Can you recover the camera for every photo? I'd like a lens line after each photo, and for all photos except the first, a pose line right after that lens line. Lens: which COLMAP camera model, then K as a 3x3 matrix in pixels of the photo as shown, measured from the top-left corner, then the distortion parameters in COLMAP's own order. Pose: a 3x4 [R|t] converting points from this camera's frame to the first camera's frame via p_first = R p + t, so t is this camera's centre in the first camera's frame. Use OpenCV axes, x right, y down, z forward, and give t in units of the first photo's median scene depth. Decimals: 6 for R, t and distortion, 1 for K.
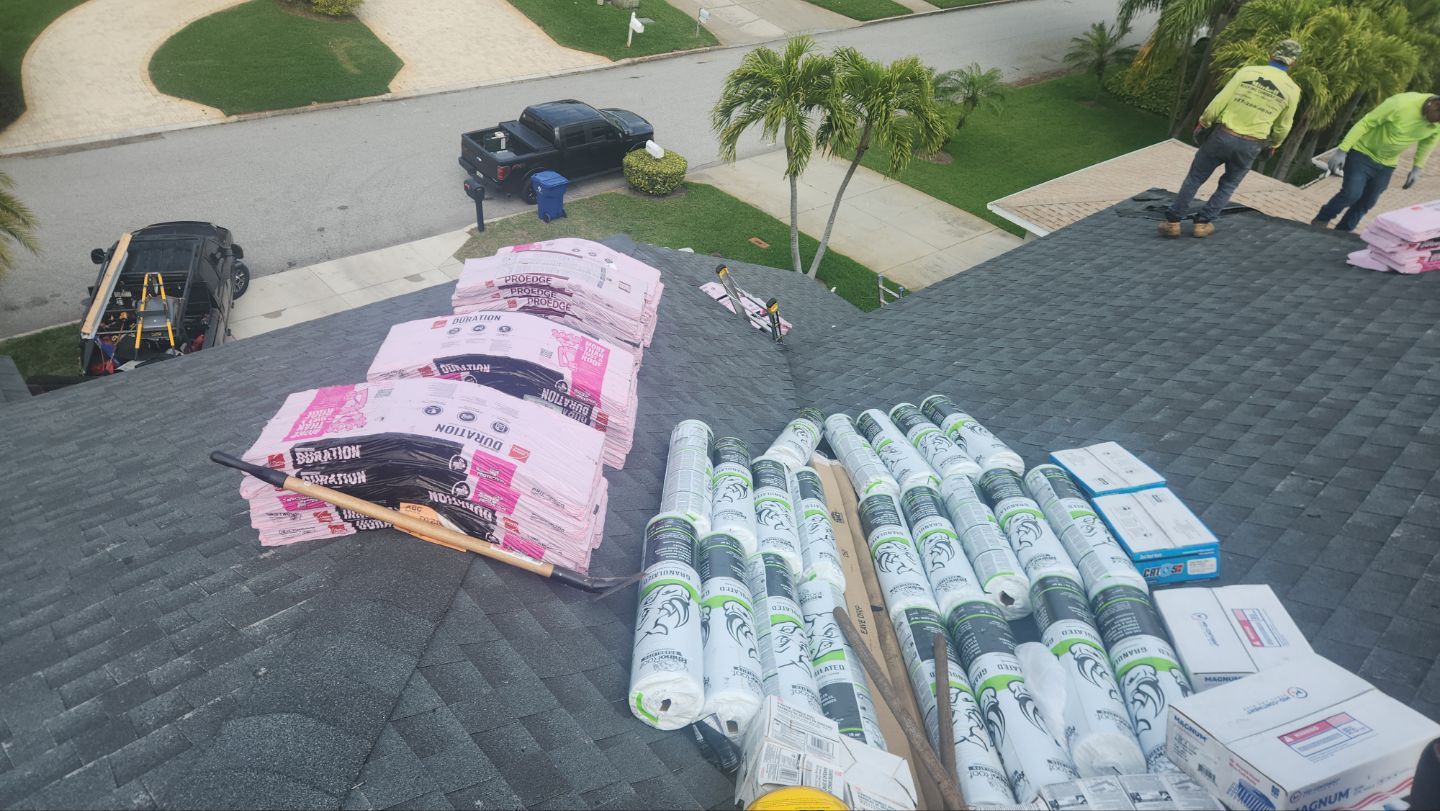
lens RADIAL K [[988.6, 0, 705.3], [0, 988.6, 434.0], [0, 0, 1]] dist [0.085222, -0.060156]
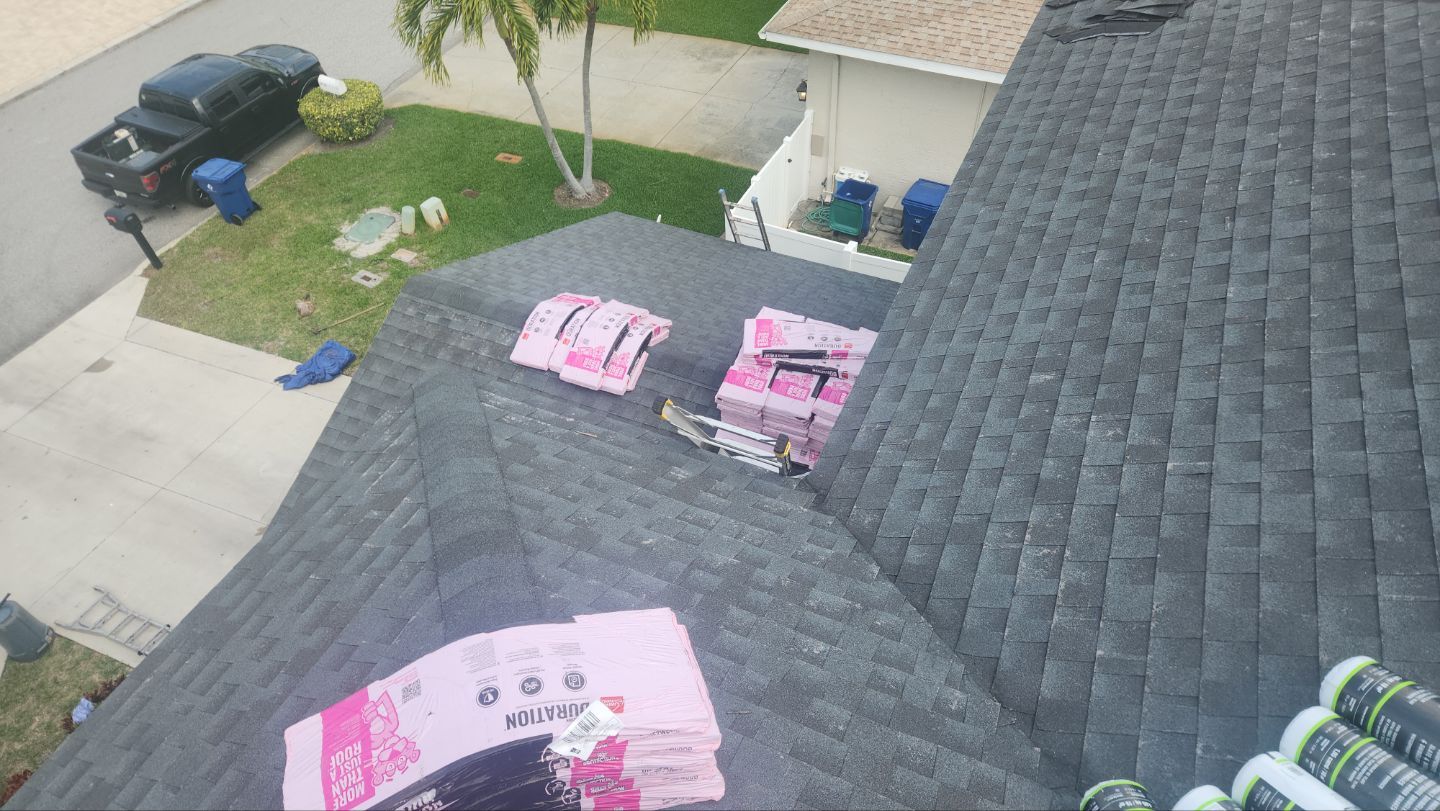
lens RADIAL K [[988.6, 0, 742.6], [0, 988.6, 442.1], [0, 0, 1]] dist [0.085222, -0.060156]
pose [[0.902059, -0.391208, 0.182335, -0.021766], [0.357927, 0.914110, 0.190503, -0.099349], [-0.241201, -0.106582, 0.964605, 0.187063]]
